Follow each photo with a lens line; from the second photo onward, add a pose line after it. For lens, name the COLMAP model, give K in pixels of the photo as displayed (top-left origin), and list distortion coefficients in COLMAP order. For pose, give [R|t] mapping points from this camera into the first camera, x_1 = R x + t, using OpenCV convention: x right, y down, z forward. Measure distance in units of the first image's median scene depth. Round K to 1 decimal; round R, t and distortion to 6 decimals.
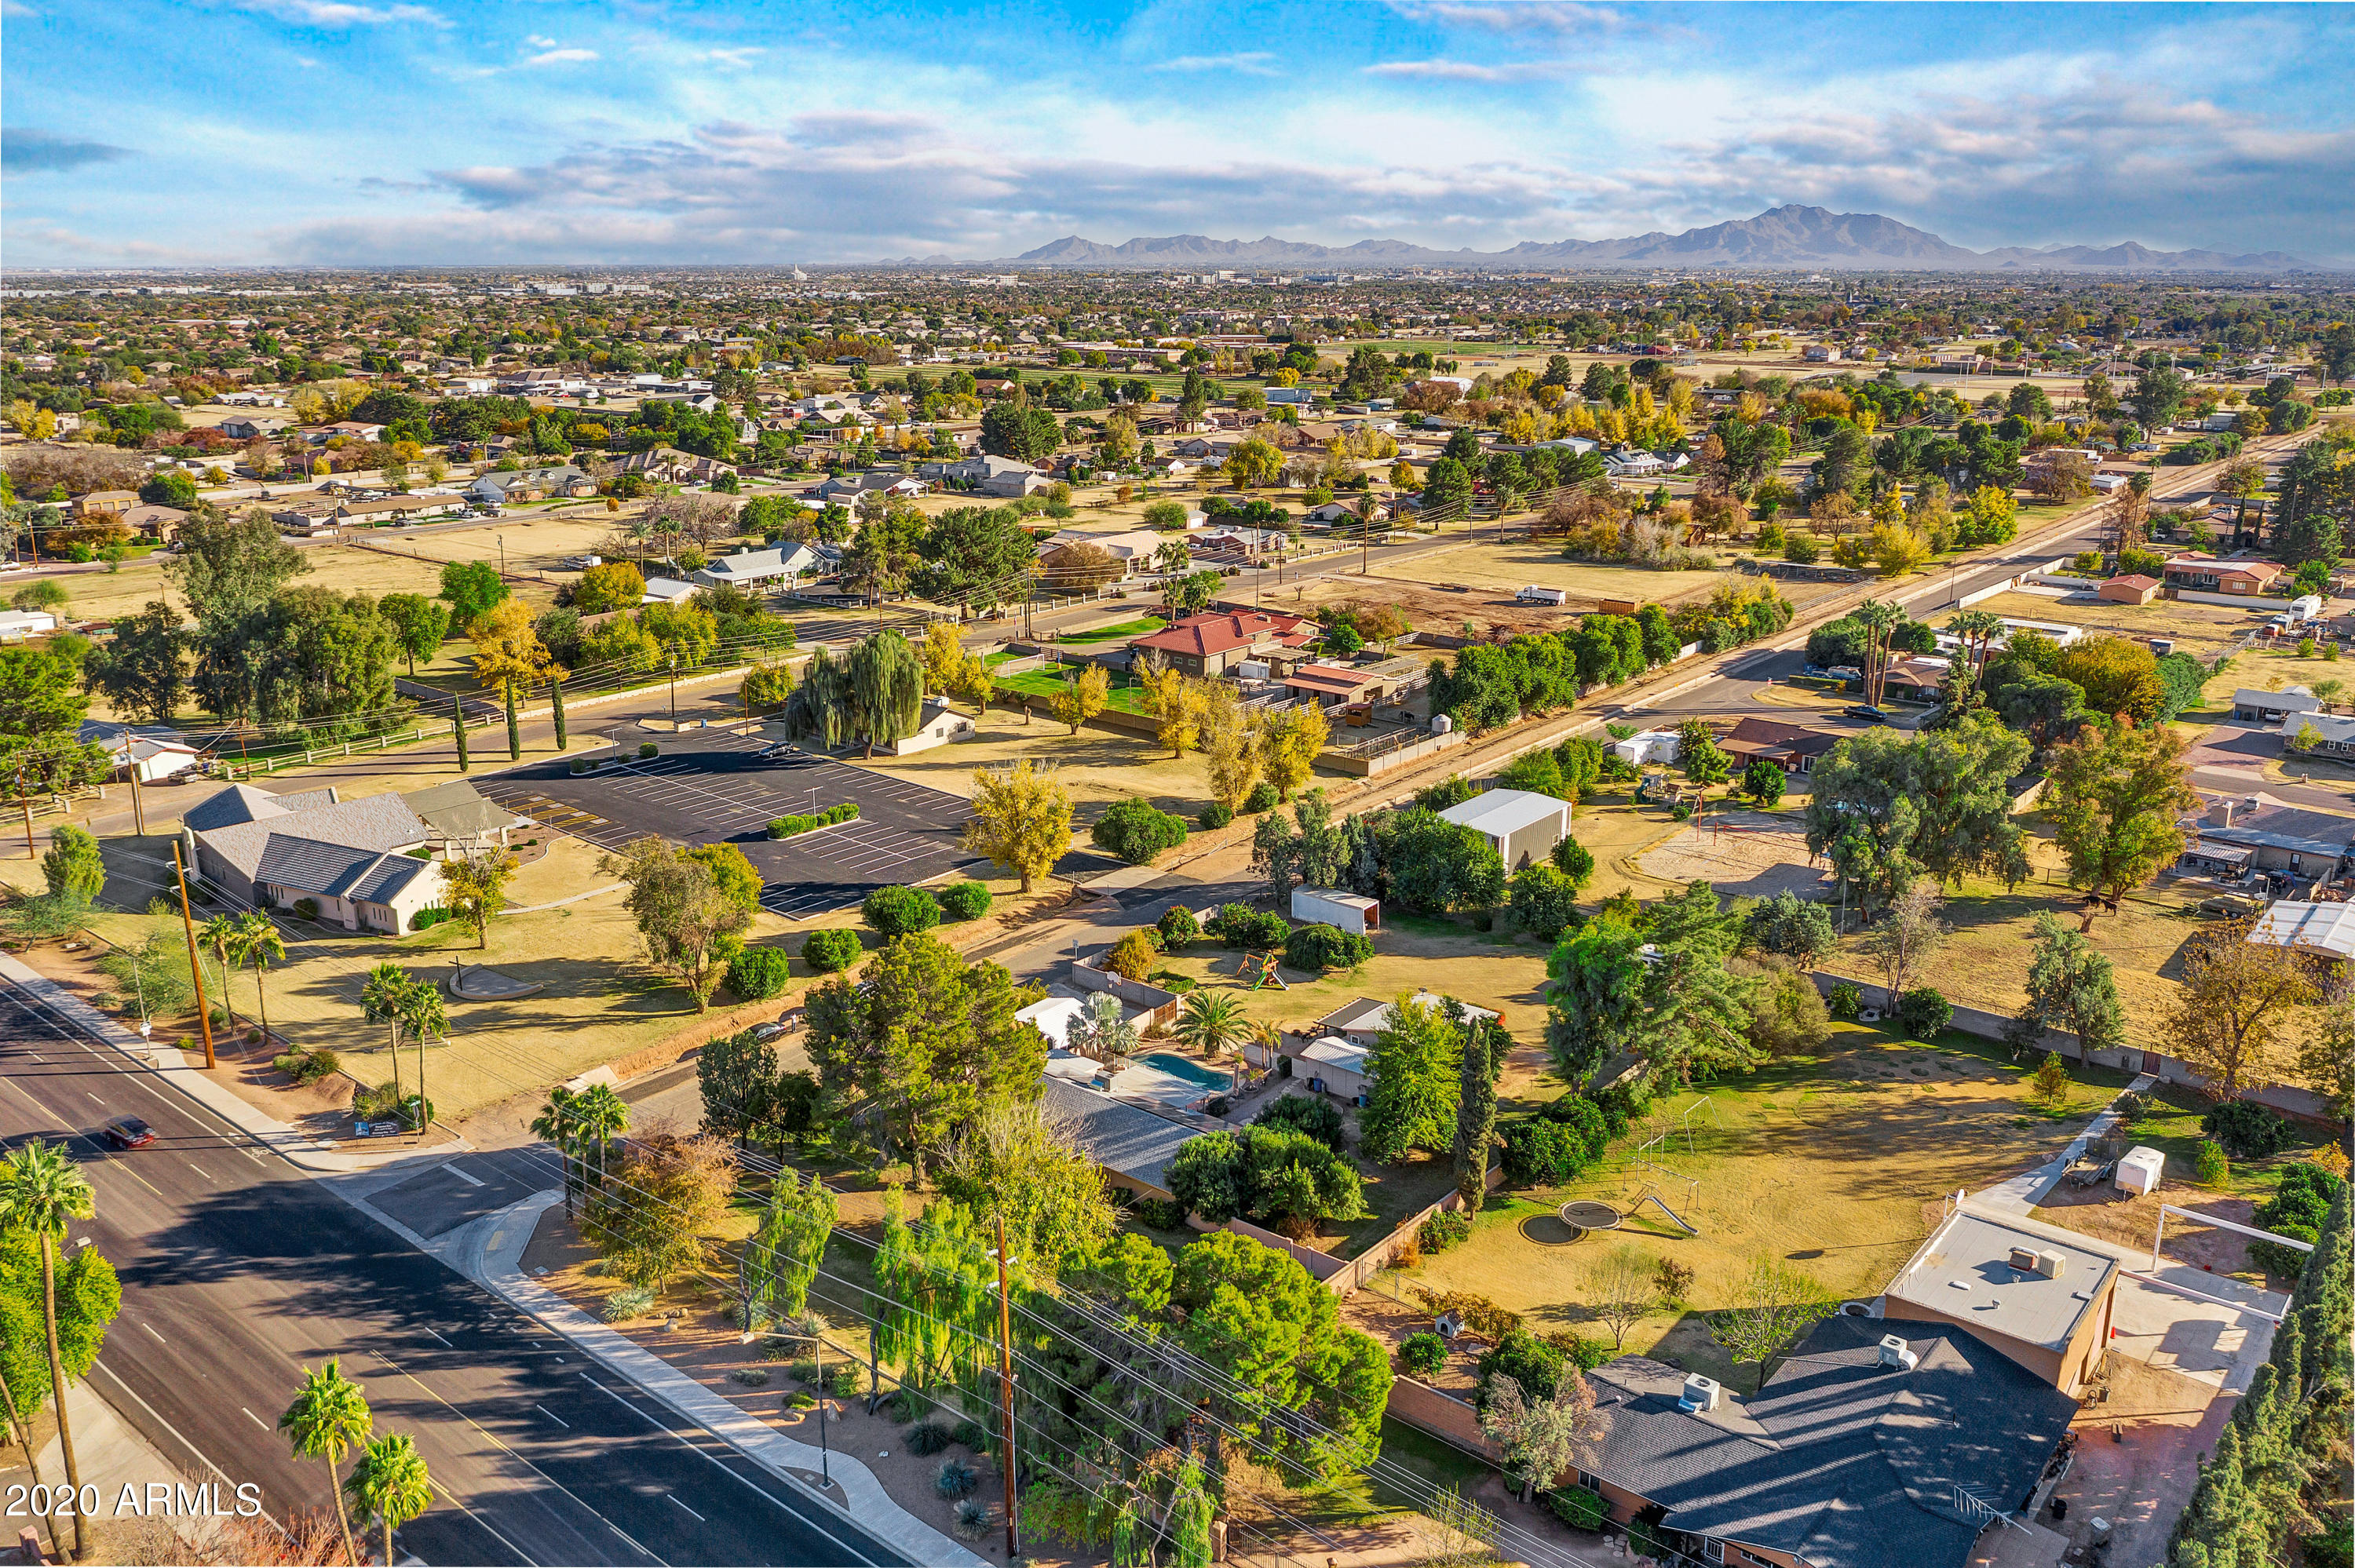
lens RADIAL K [[1889.5, 0, 1177.5], [0, 1889.5, 784.0], [0, 0, 1]] dist [-0.004154, -0.001146]
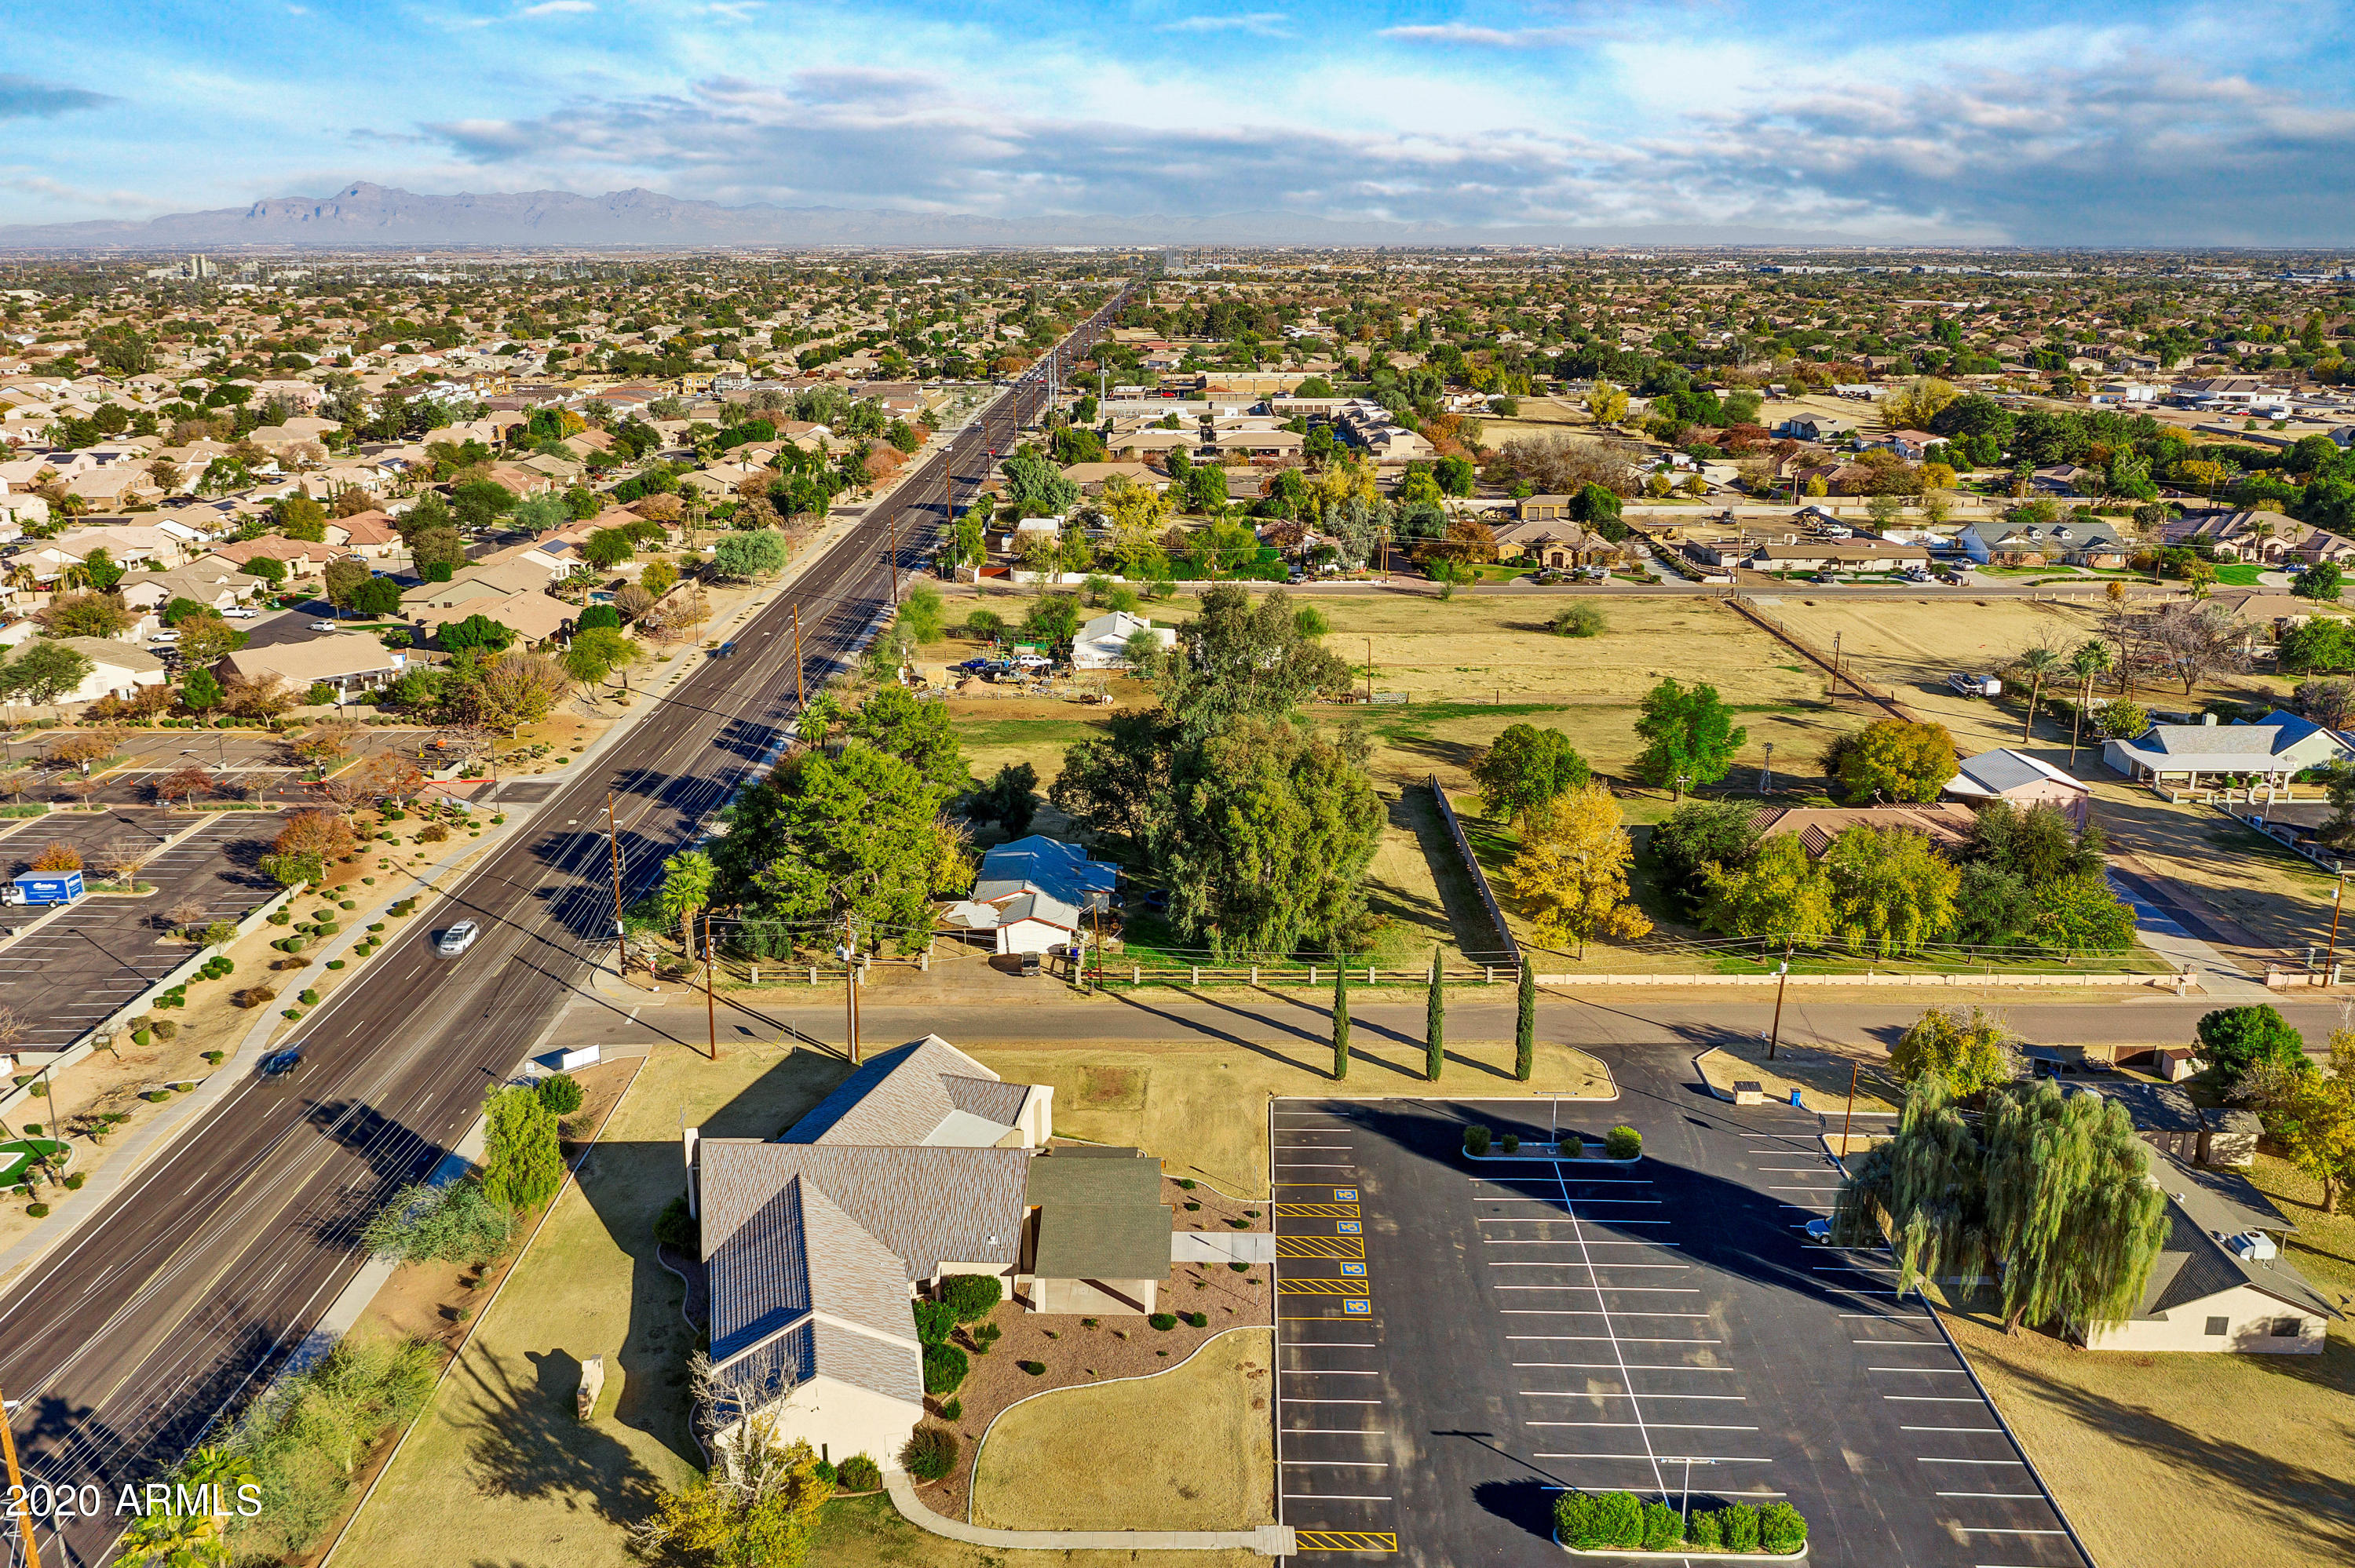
lens RADIAL K [[1889.5, 0, 1177.5], [0, 1889.5, 784.0], [0, 0, 1]] dist [-0.004154, -0.001146]
pose [[0.640730, 0.218050, -0.736151, 0.017425], [-0.210952, 0.971919, 0.104277, -0.180084], [0.738217, 0.088479, 0.668736, 0.654428]]
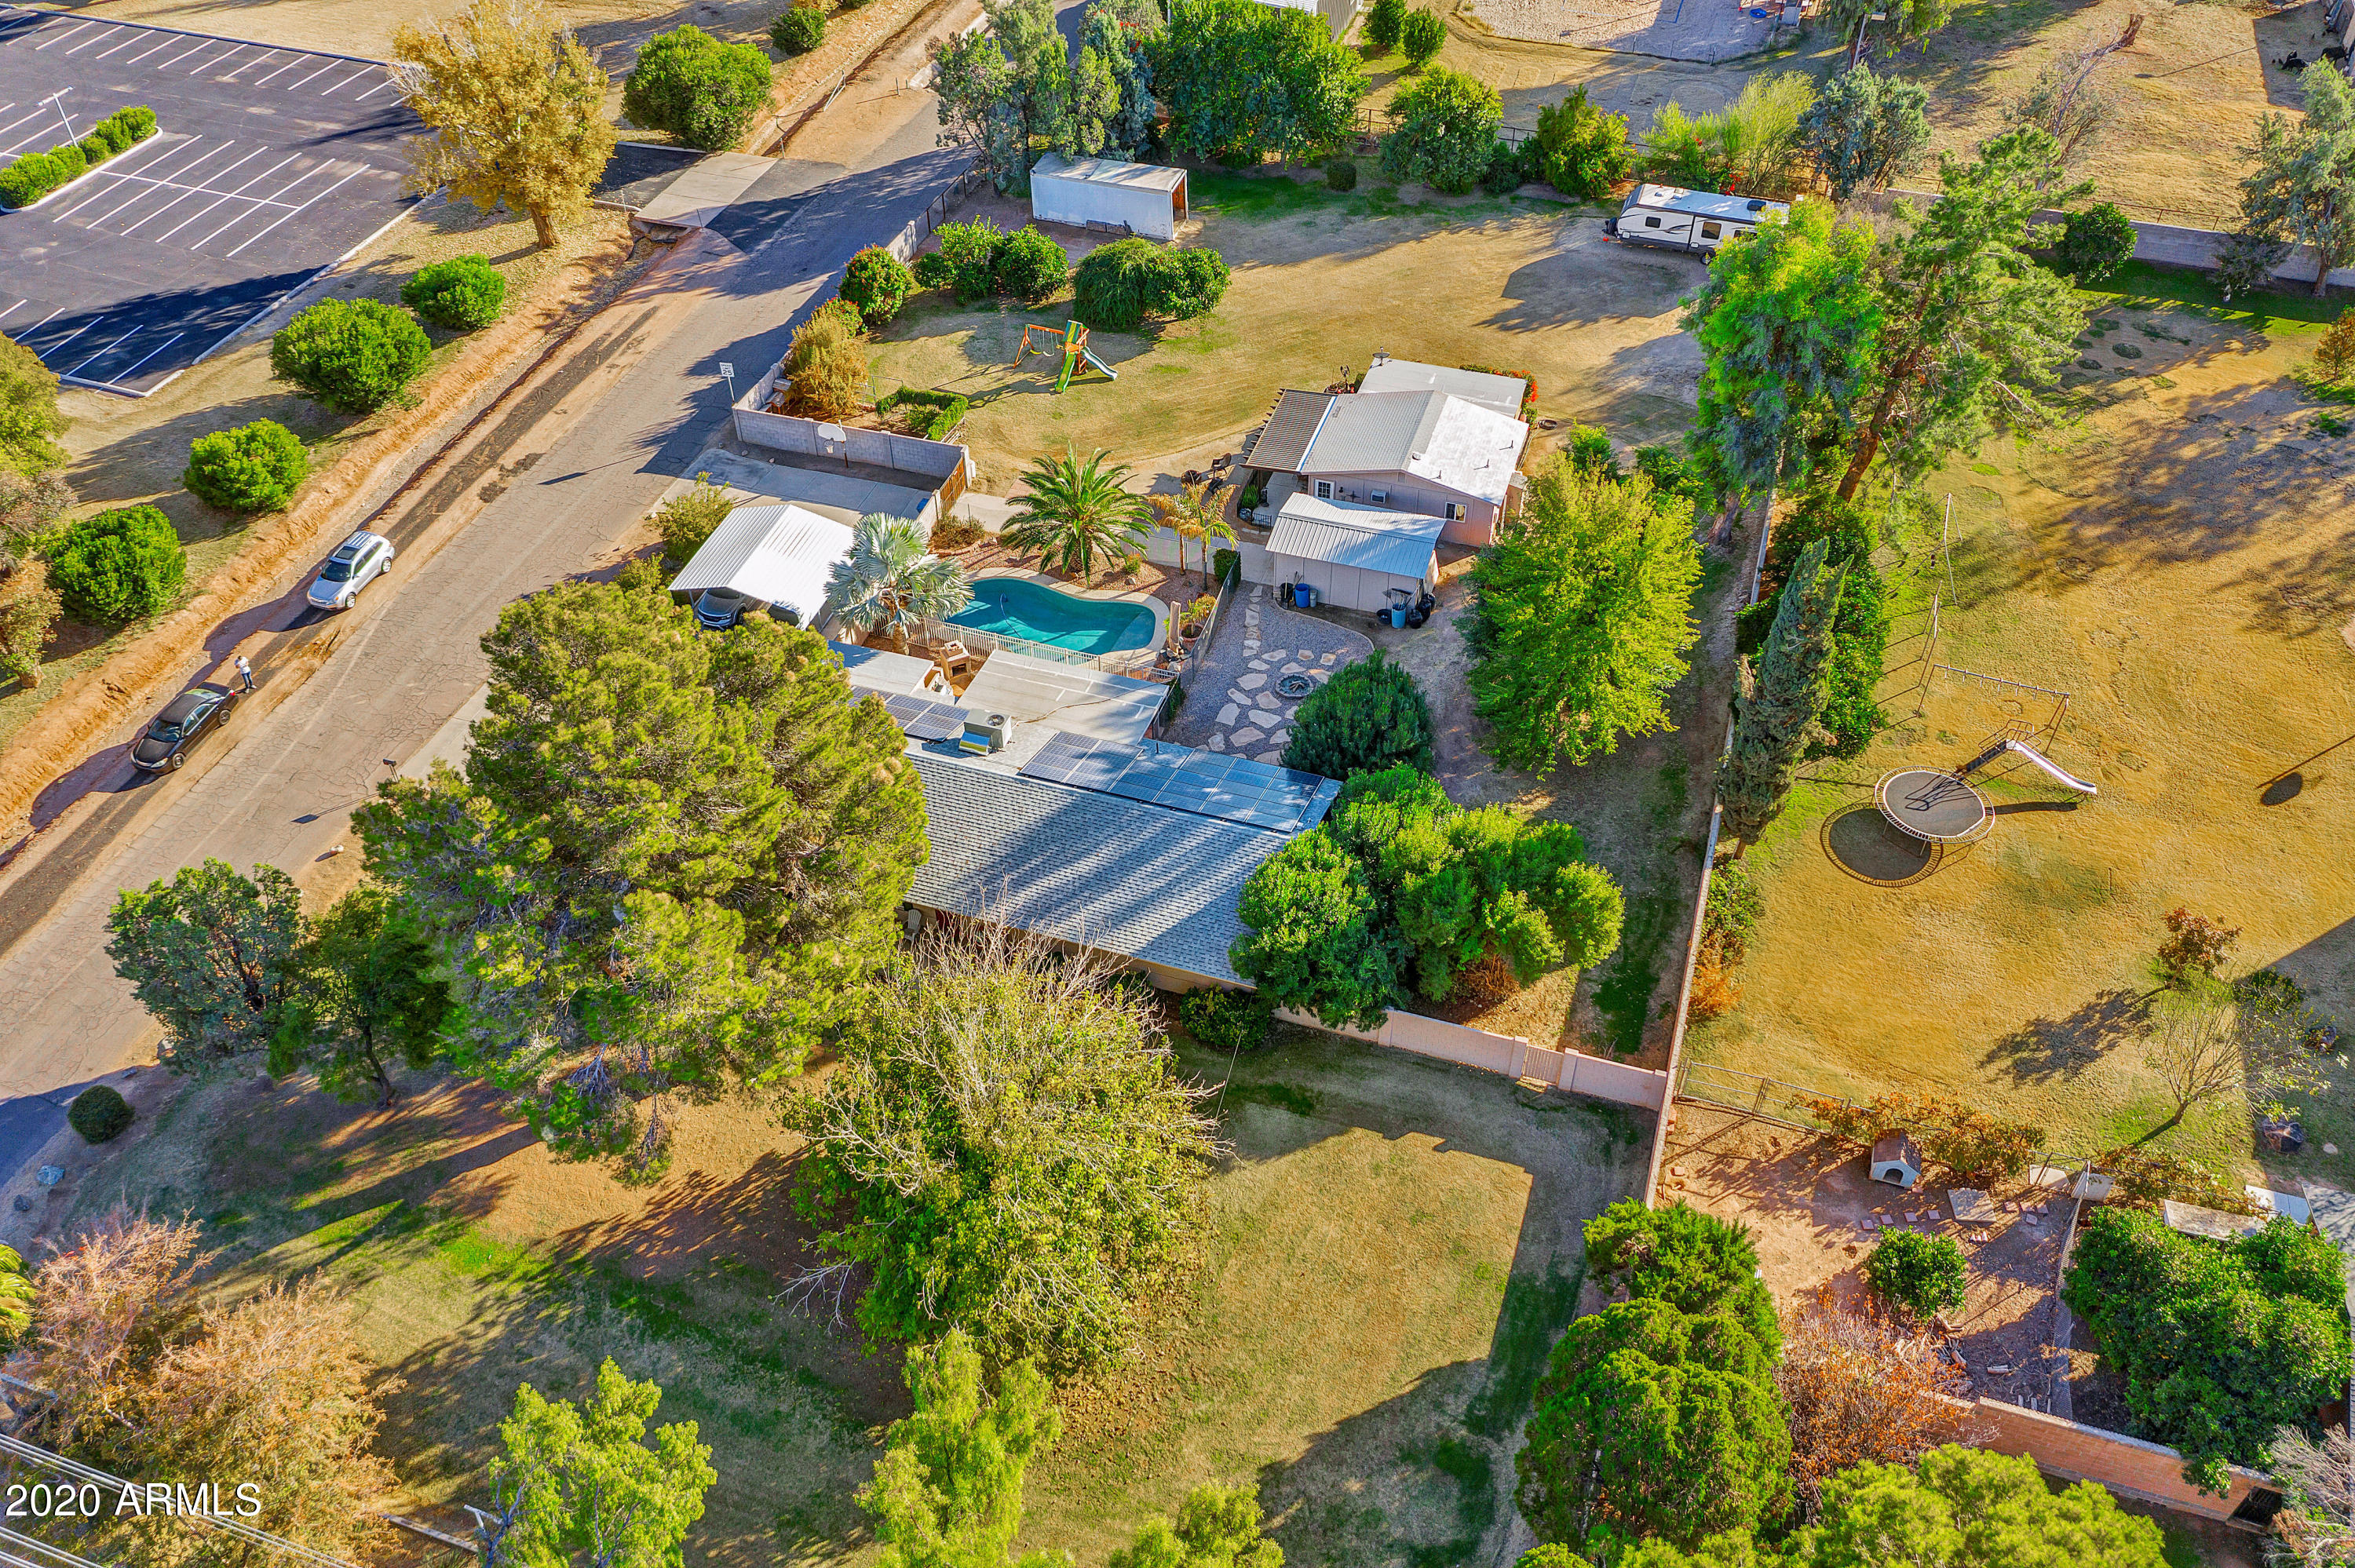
lens RADIAL K [[1889.5, 0, 1177.5], [0, 1889.5, 784.0], [0, 0, 1]] dist [-0.004154, -0.001146]
pose [[0.933875, -0.251922, 0.253799, -0.086405], [0.110484, 0.878265, 0.465235, -0.041117], [-0.340105, -0.406431, 0.848023, 0.388319]]
